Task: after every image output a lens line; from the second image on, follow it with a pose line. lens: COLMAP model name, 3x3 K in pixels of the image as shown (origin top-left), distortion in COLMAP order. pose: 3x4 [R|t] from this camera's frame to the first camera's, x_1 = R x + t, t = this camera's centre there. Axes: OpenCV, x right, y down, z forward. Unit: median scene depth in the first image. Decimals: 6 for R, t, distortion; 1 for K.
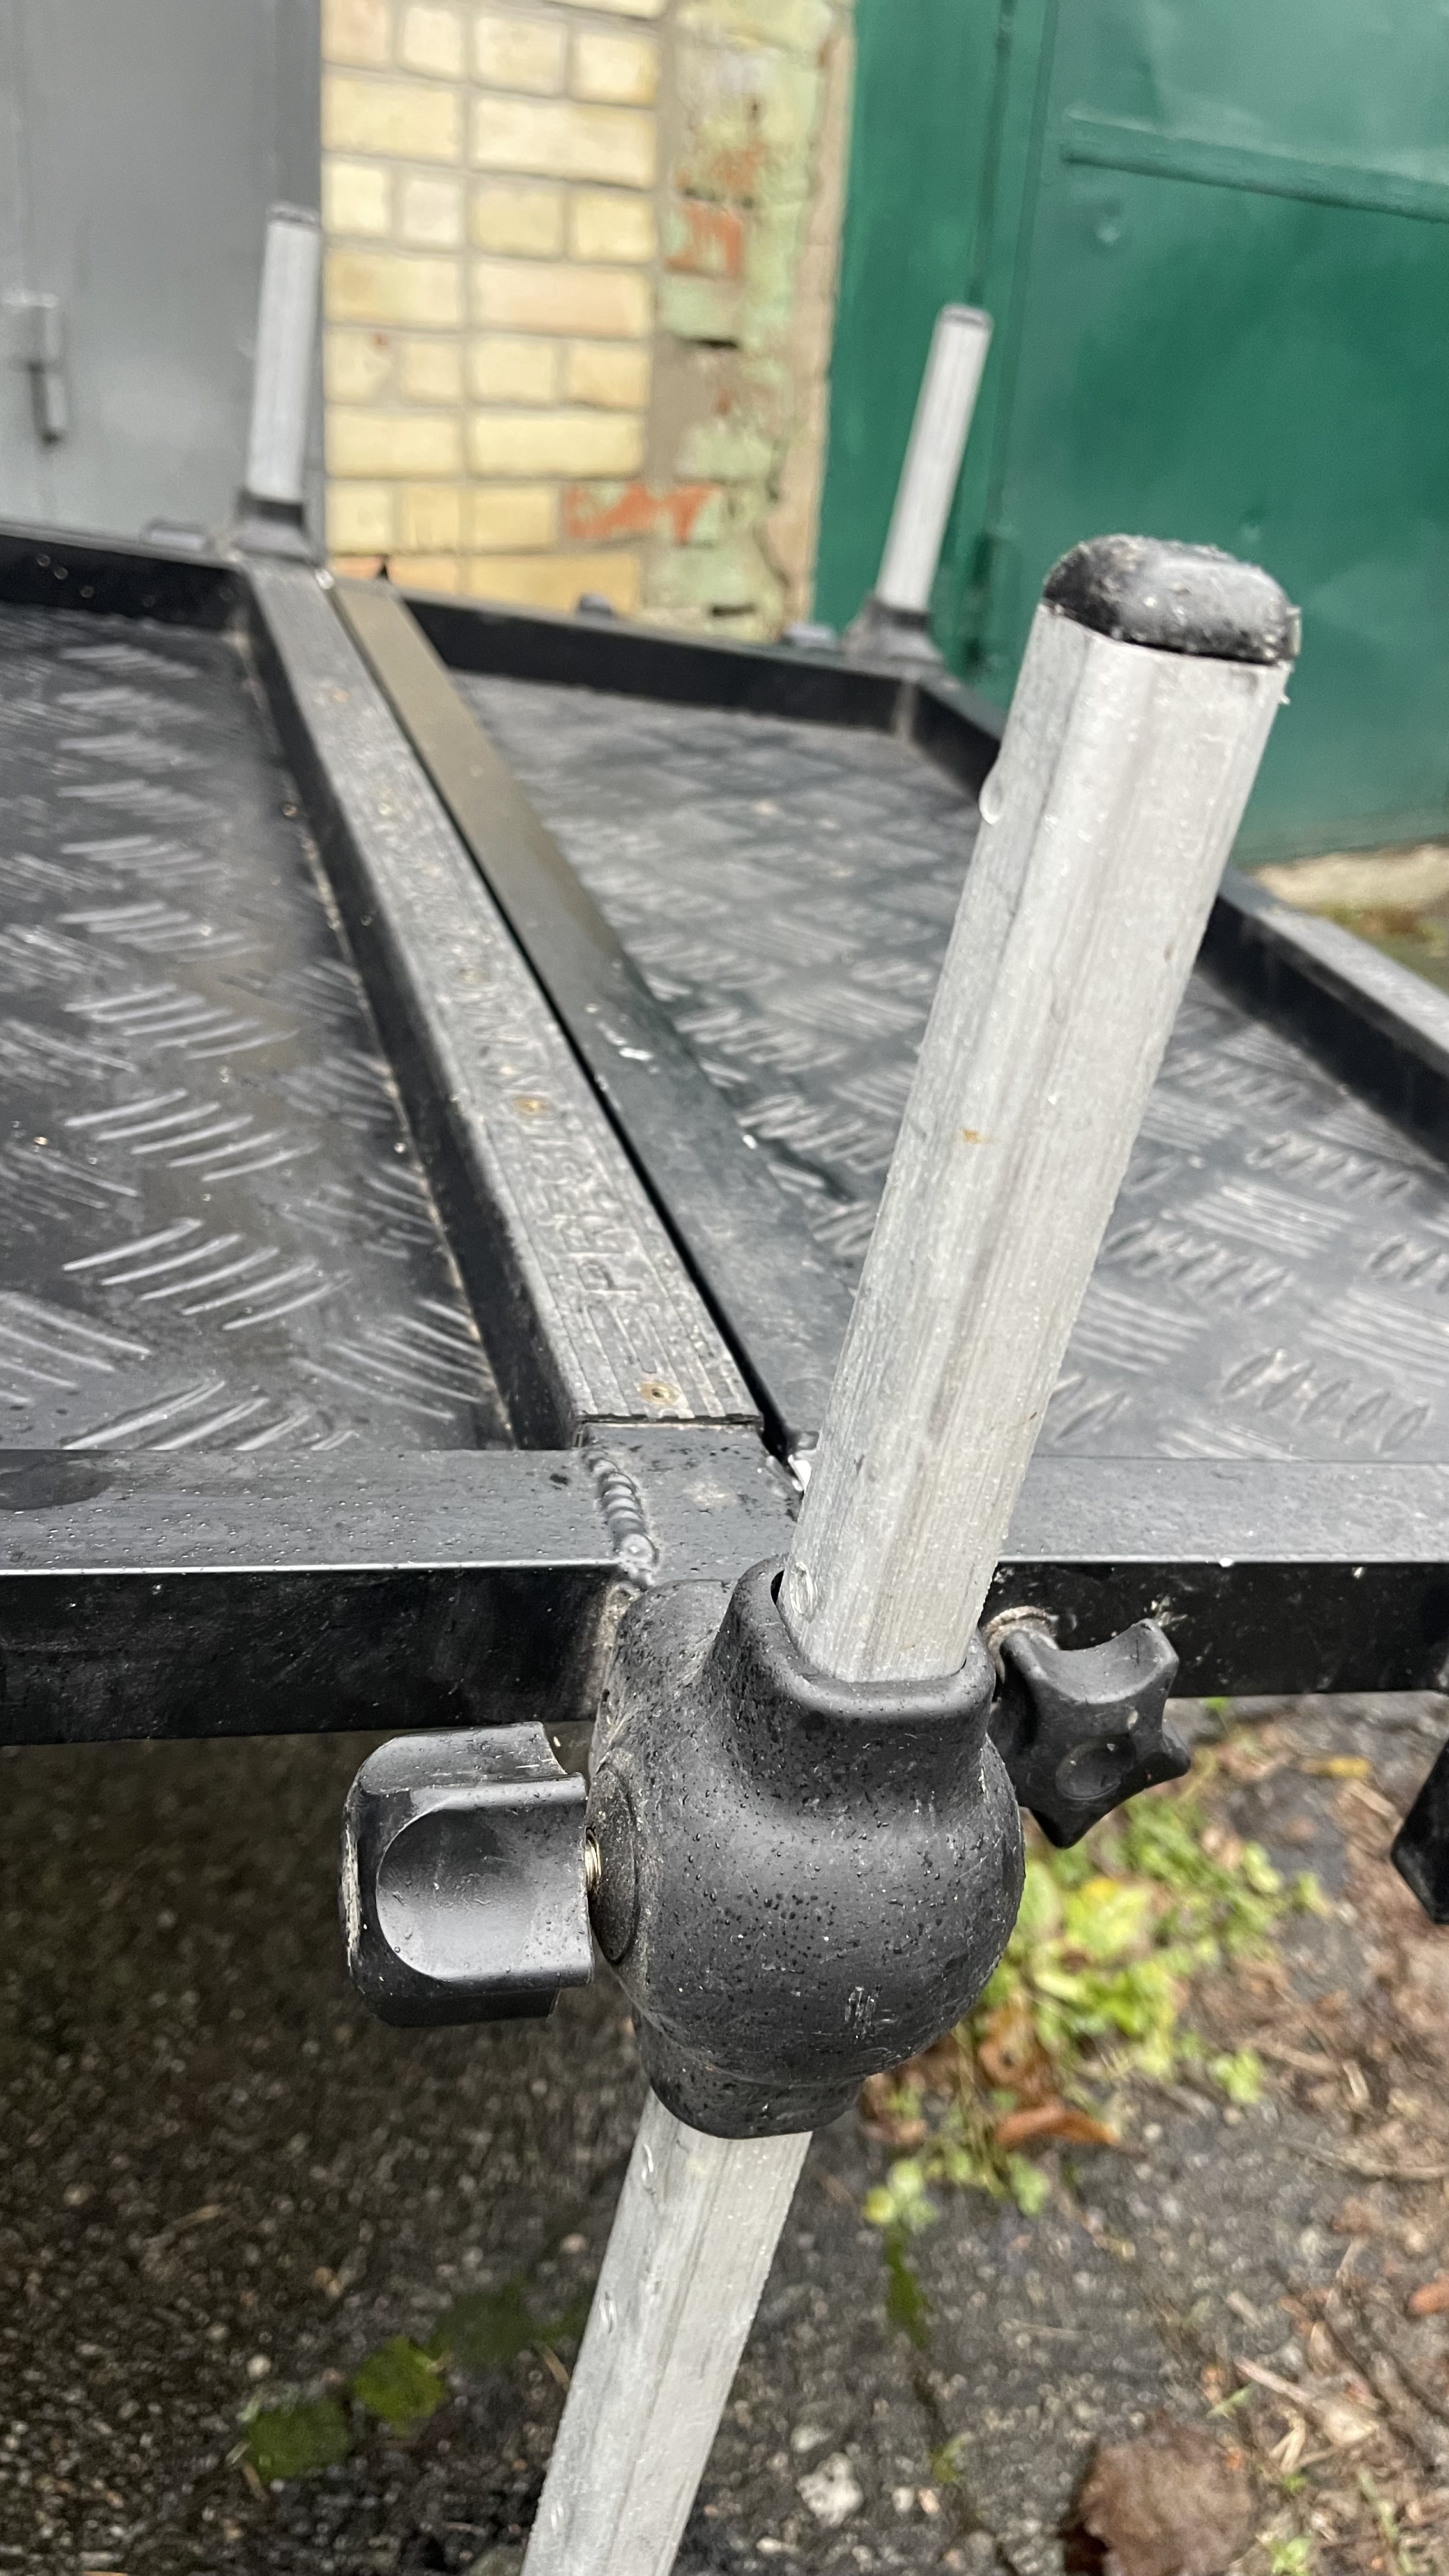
lens RADIAL K [[1932.7, 0, 731.2], [0, 1932.7, 1310.6], [0, 0, 1]] dist [0.057230, -0.076895]
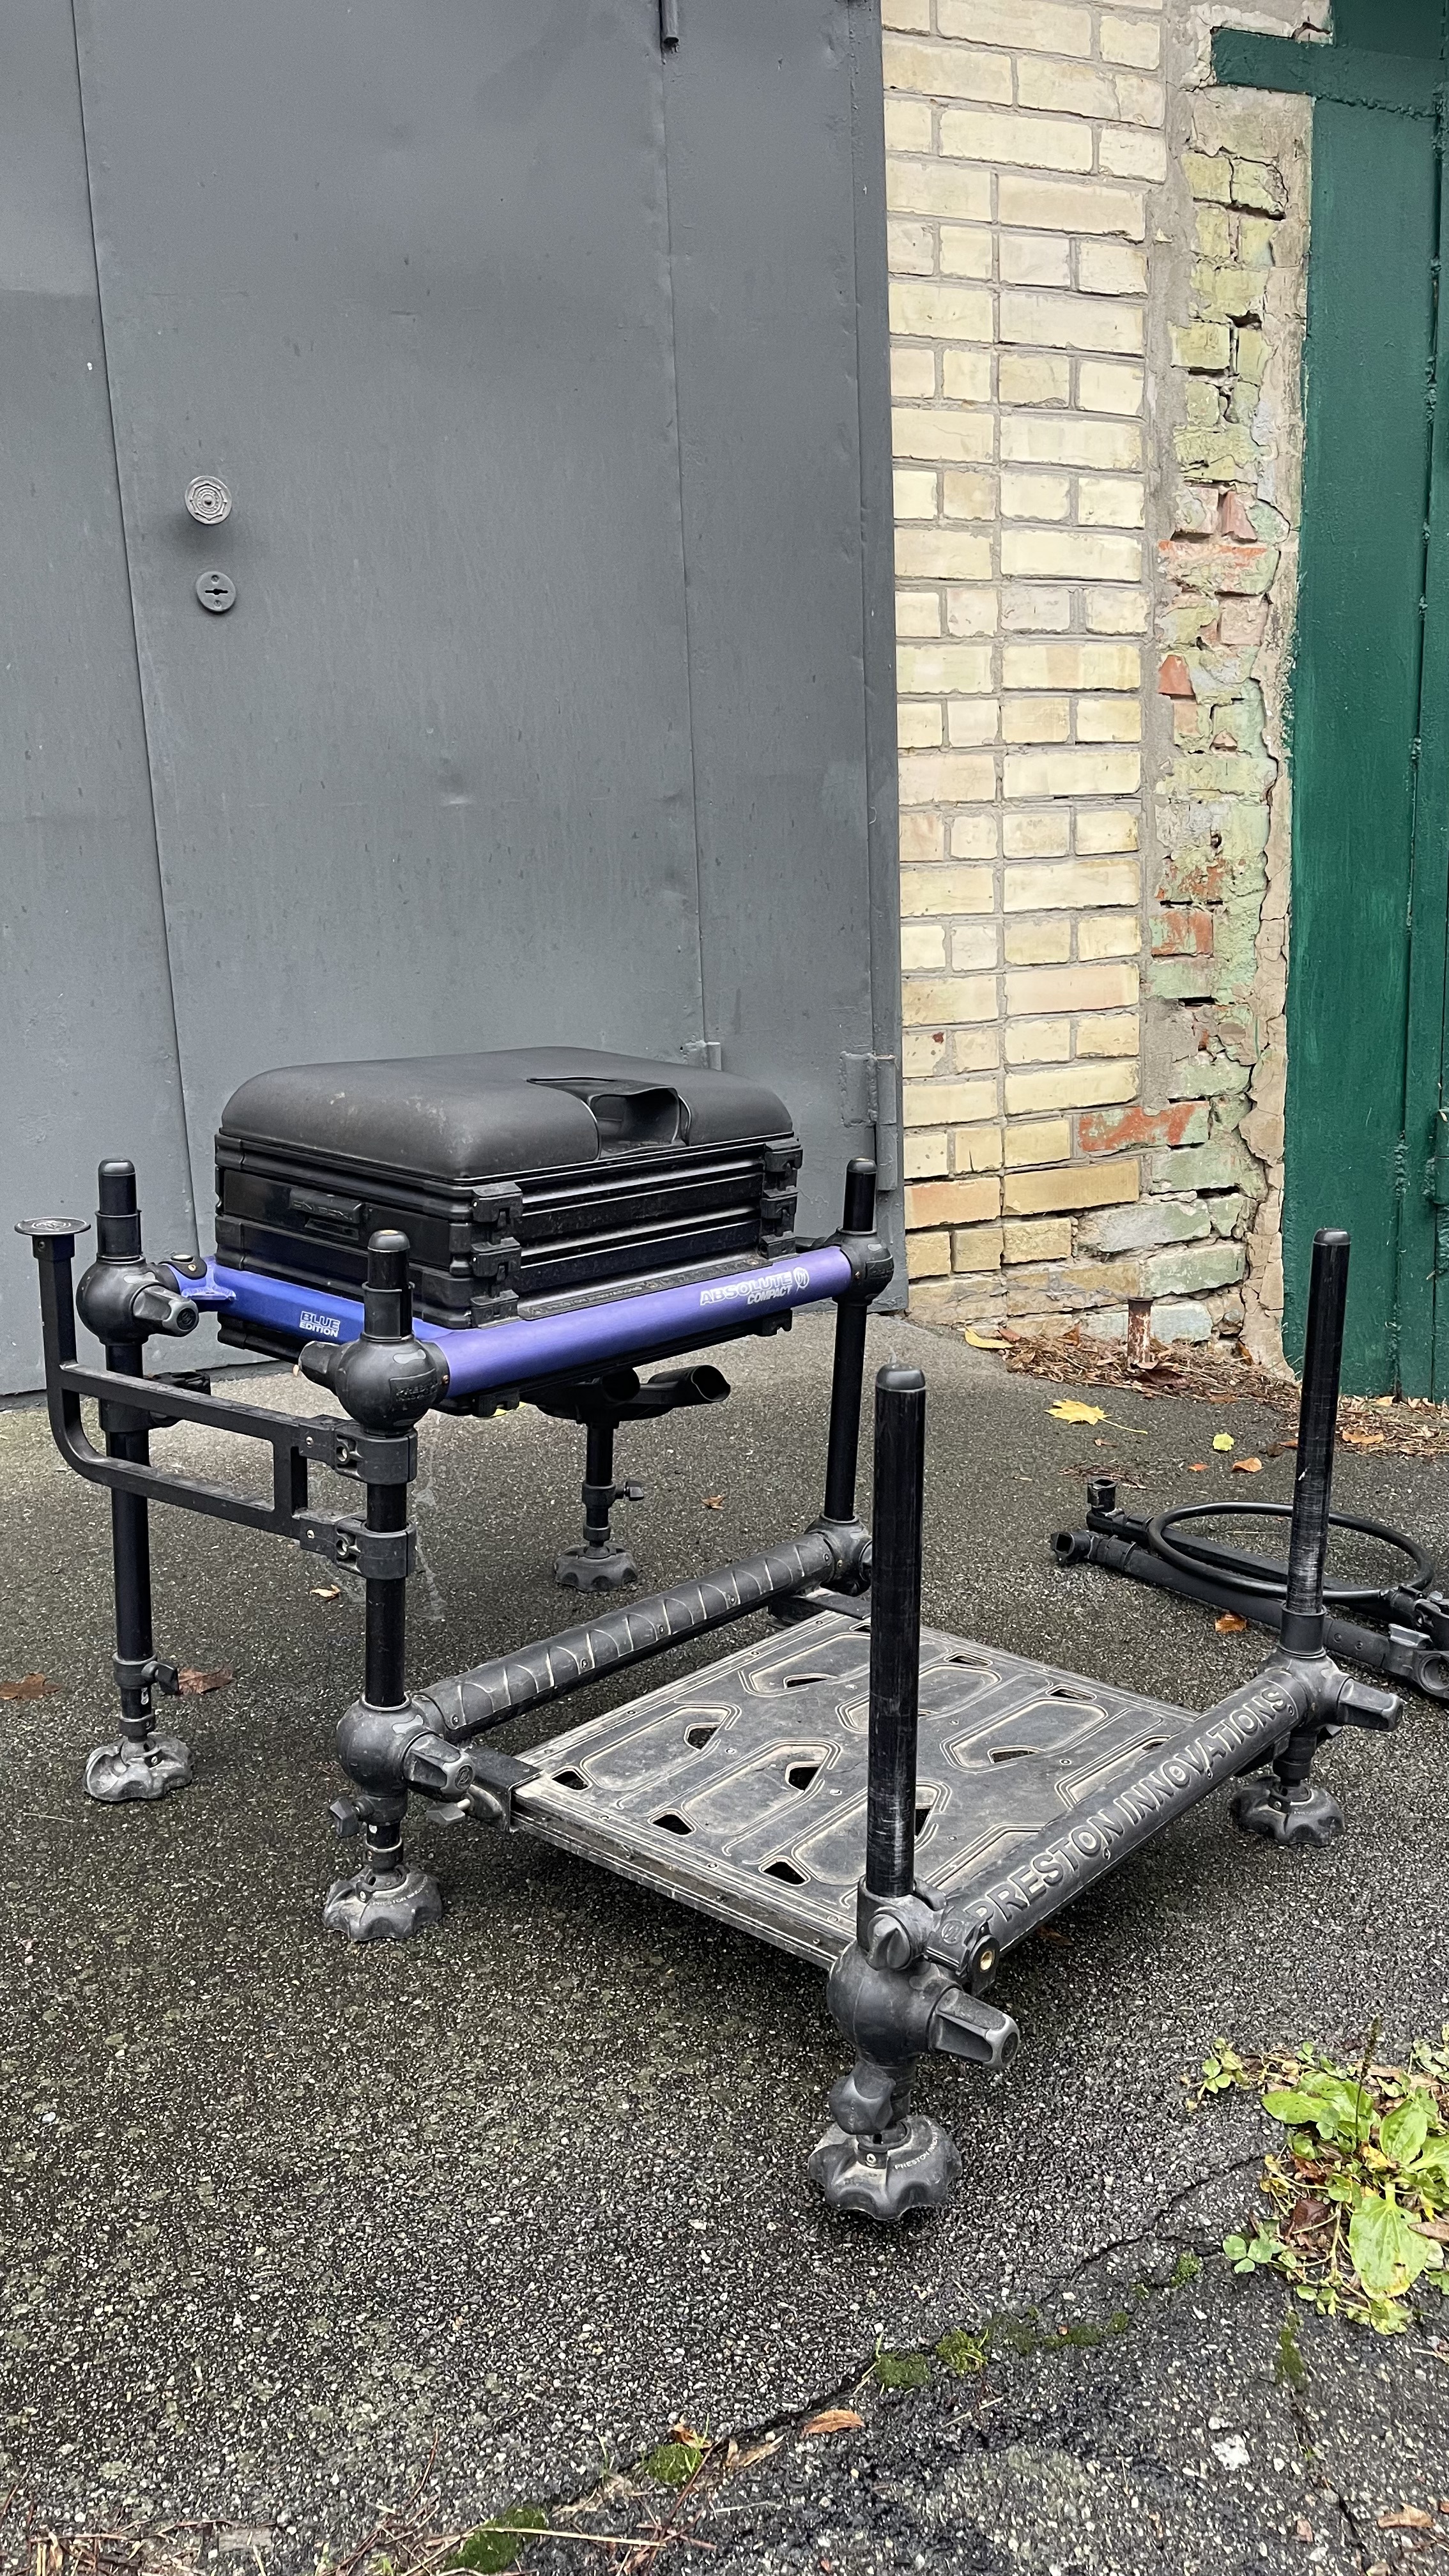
lens RADIAL K [[1932.7, 0, 731.2], [0, 1932.7, 1310.6], [0, 0, 1]] dist [0.057230, -0.076895]
pose [[0.959635, -0.051867, -0.276424, 0.049494], [-0.019477, 0.968232, -0.249292, 0.036163], [0.280573, 0.244614, 0.928139, -0.273233]]
